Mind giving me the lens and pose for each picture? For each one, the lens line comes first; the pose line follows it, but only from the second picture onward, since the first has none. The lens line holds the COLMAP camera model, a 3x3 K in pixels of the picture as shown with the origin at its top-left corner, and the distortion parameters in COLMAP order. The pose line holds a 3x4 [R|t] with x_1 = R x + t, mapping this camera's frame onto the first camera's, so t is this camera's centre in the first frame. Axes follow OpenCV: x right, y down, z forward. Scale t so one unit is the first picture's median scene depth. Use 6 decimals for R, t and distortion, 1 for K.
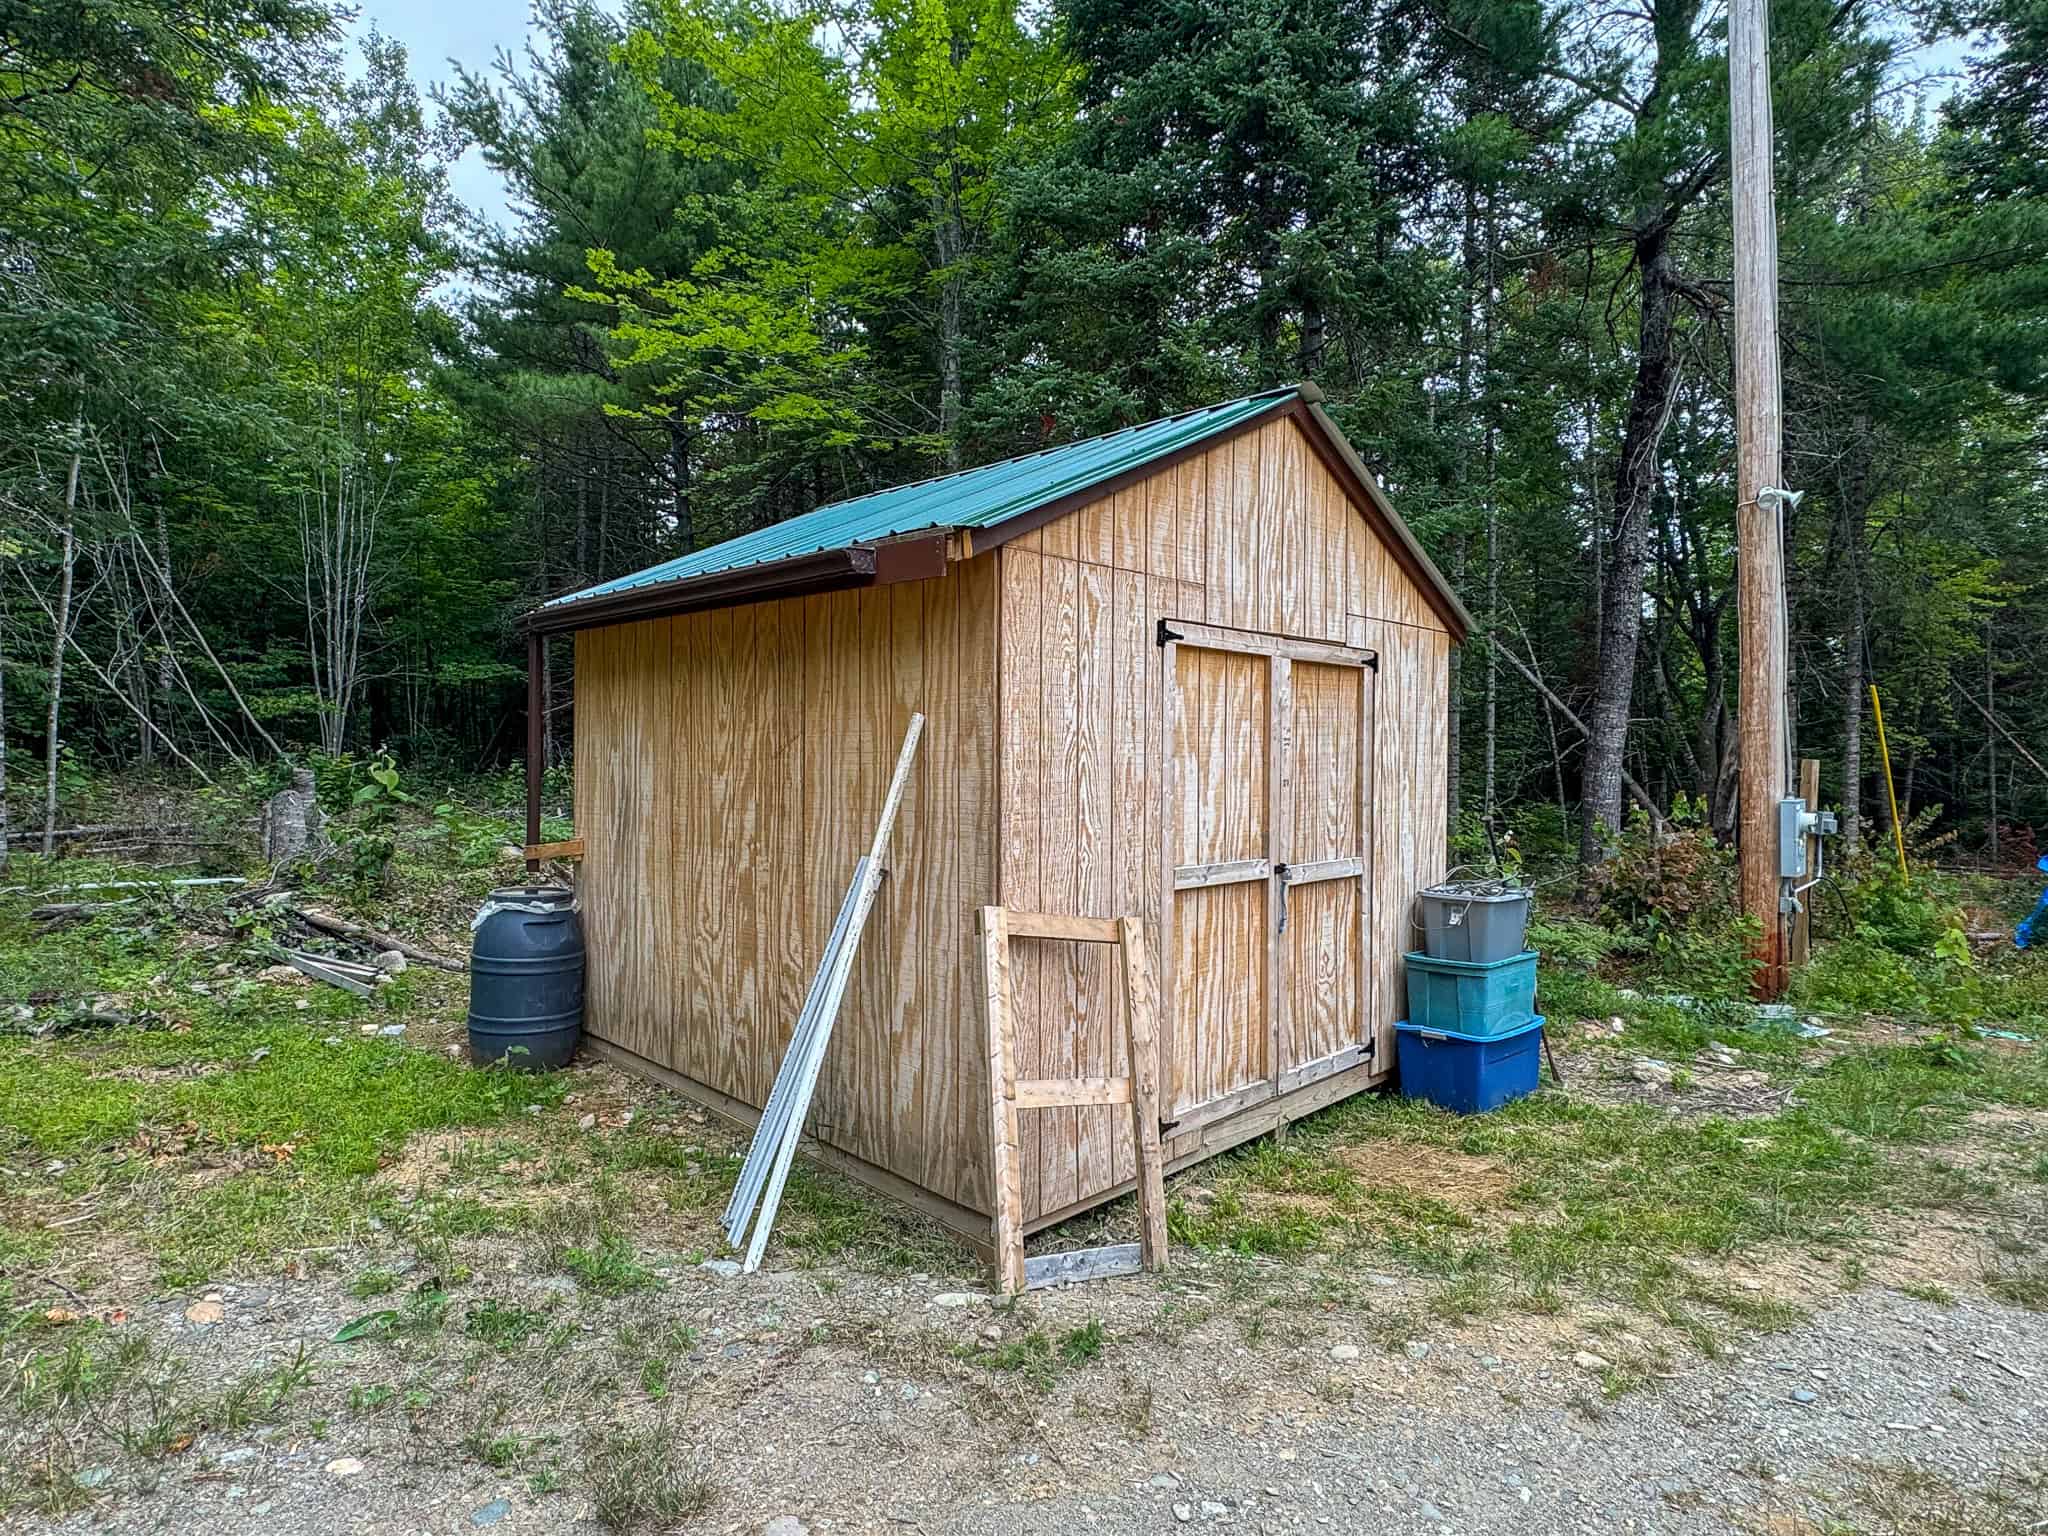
lens RADIAL K [[1086.8, 0, 1024.0], [0, 1086.8, 768.0], [0, 0, 1]] dist [-0.003540, -0.001833]
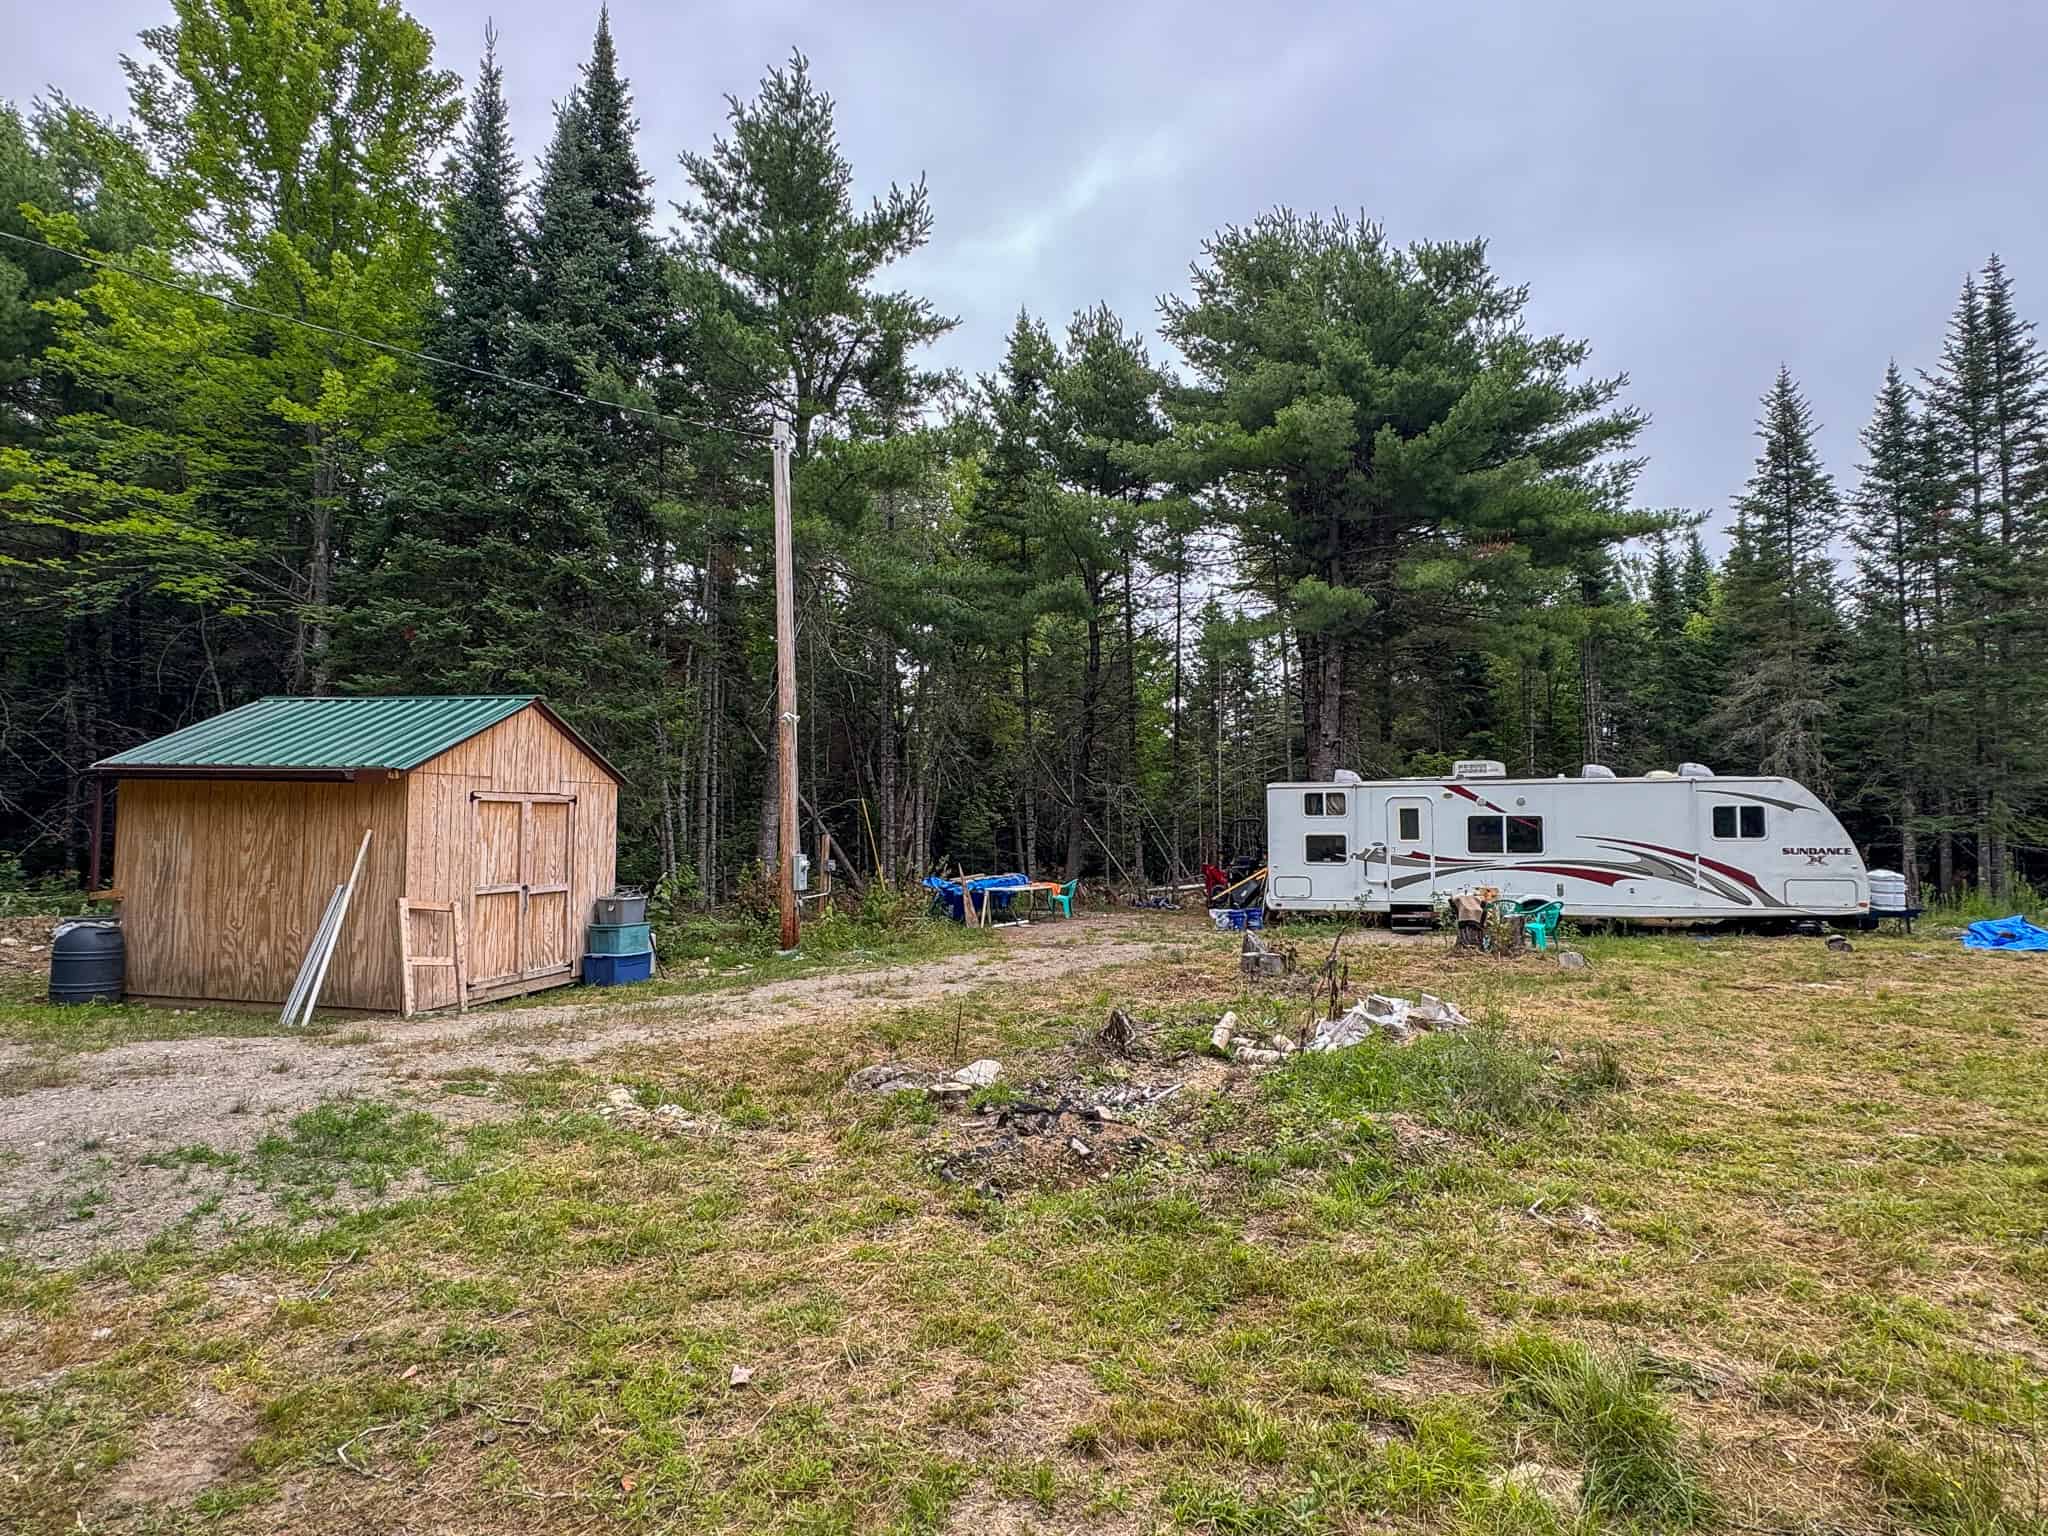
lens RADIAL K [[1086.8, 0, 1024.0], [0, 1086.8, 768.0], [0, 0, 1]] dist [-0.003540, -0.001833]
pose [[0.841206, 0.025082, 0.540132, -0.157836], [0.004091, 0.998600, -0.052743, -0.045262], [-0.540699, 0.046577, 0.839926, -1.784596]]
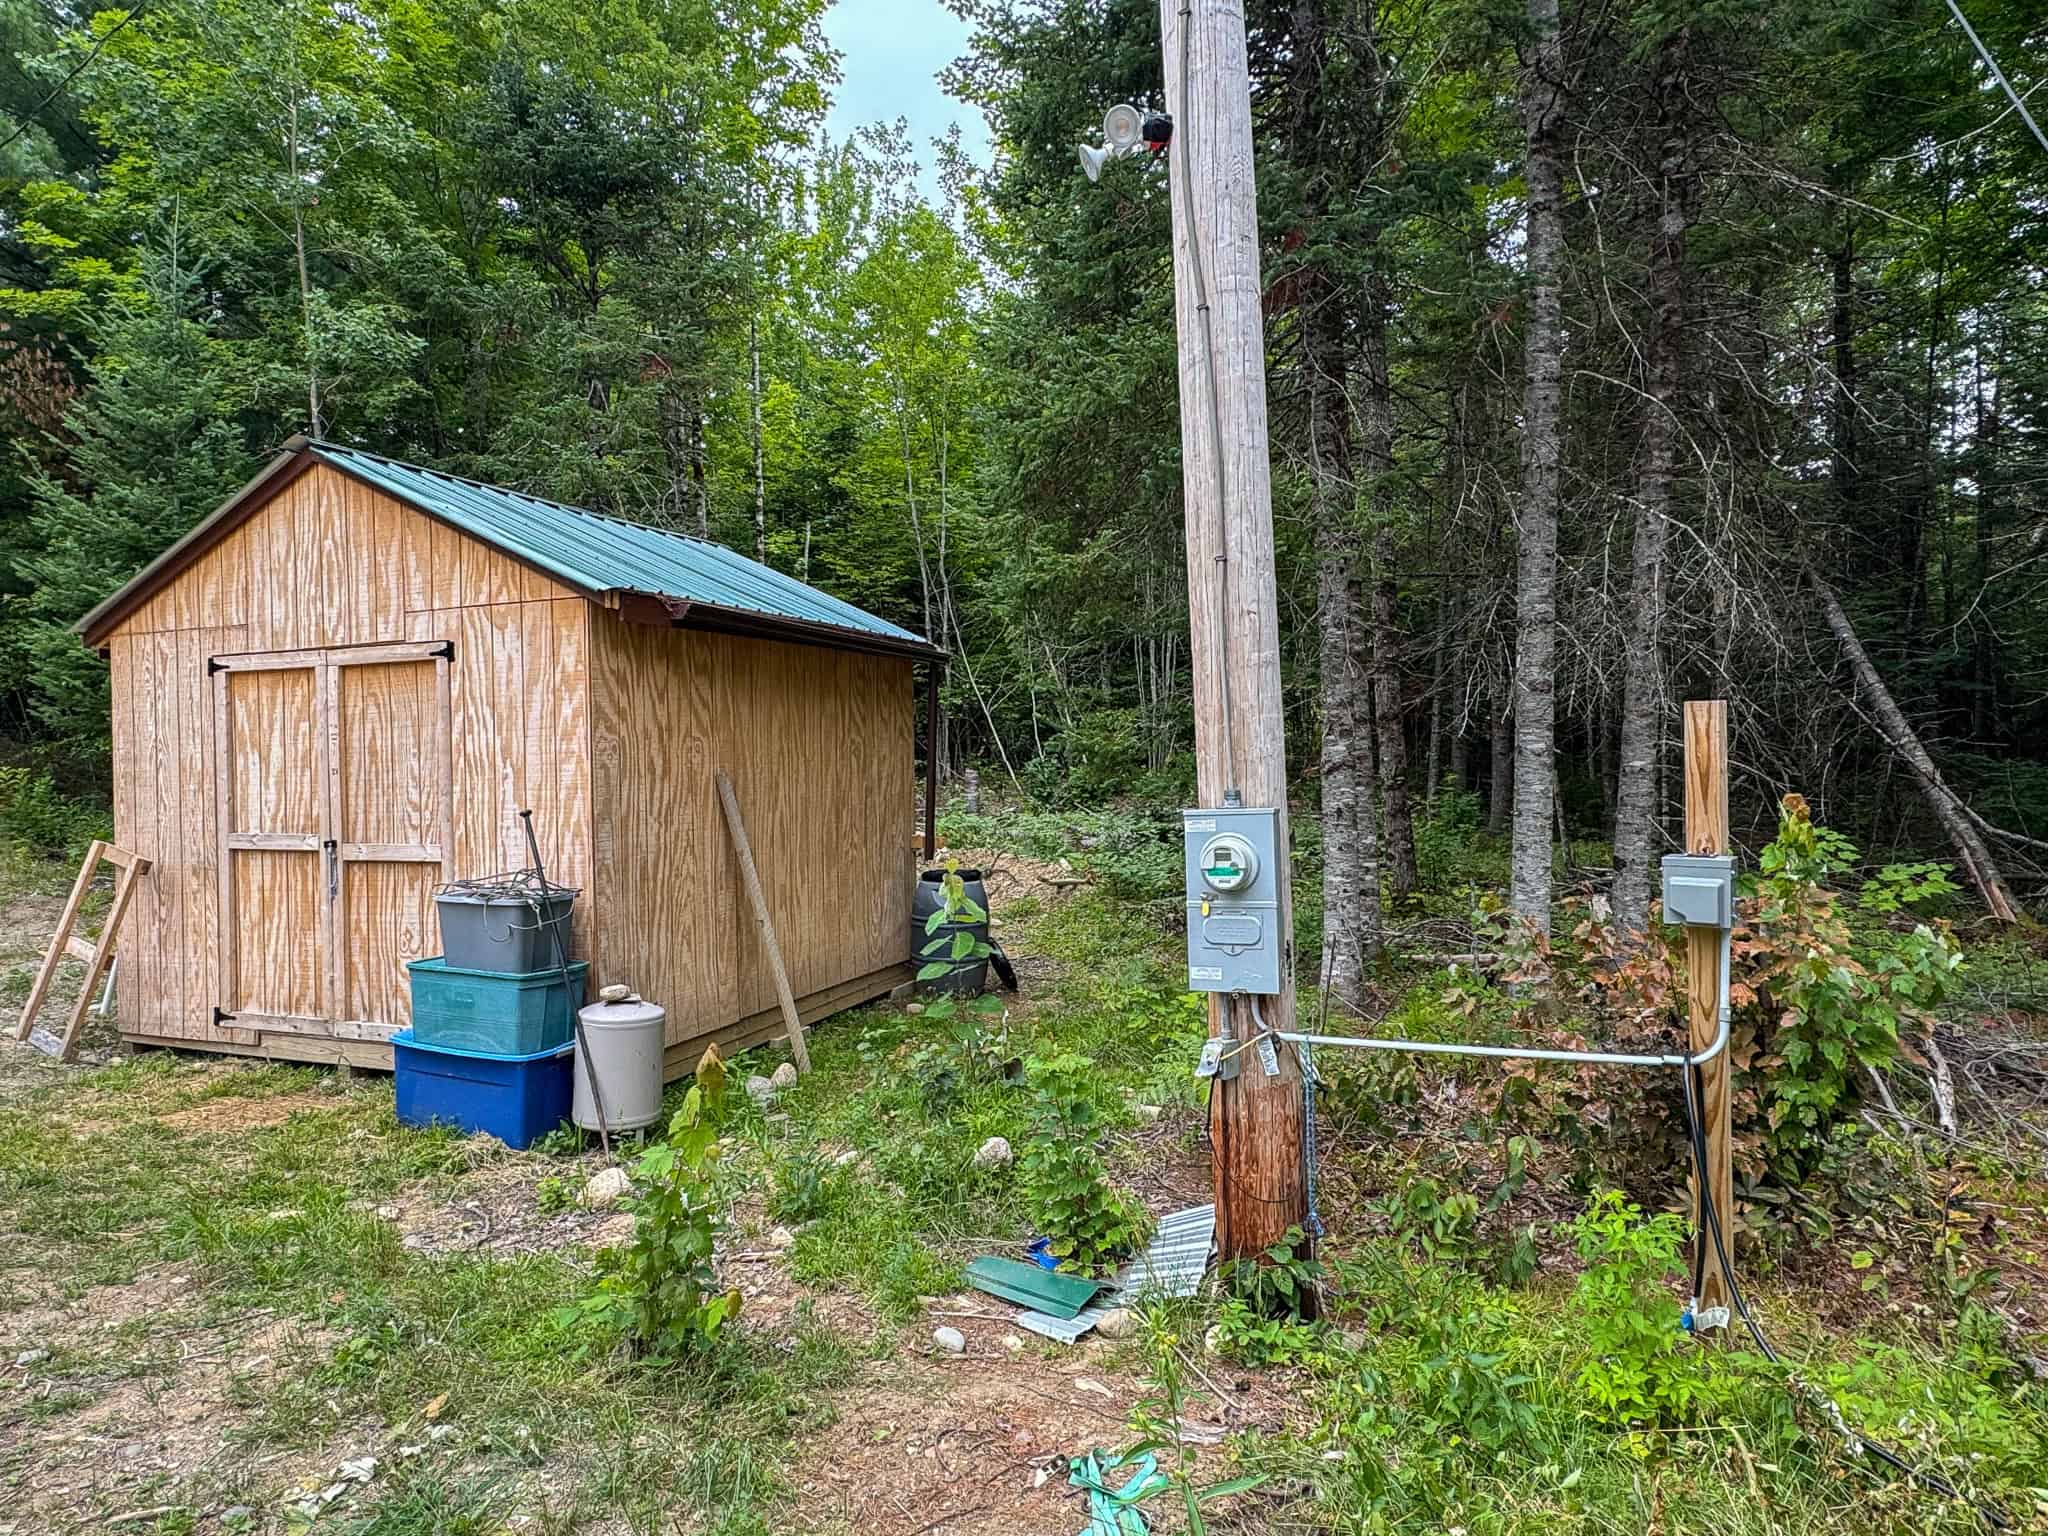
lens RADIAL K [[1197.9, 0, 1024.0], [0, 1197.9, 768.0], [0, 0, 1]] dist [0.000755, -0.000015]
pose [[0.405435, -0.012411, -0.914040, 1.821349], [0.006996, 0.999921, -0.010474, 0.030135], [0.914097, -0.002149, 0.405489, 1.217654]]
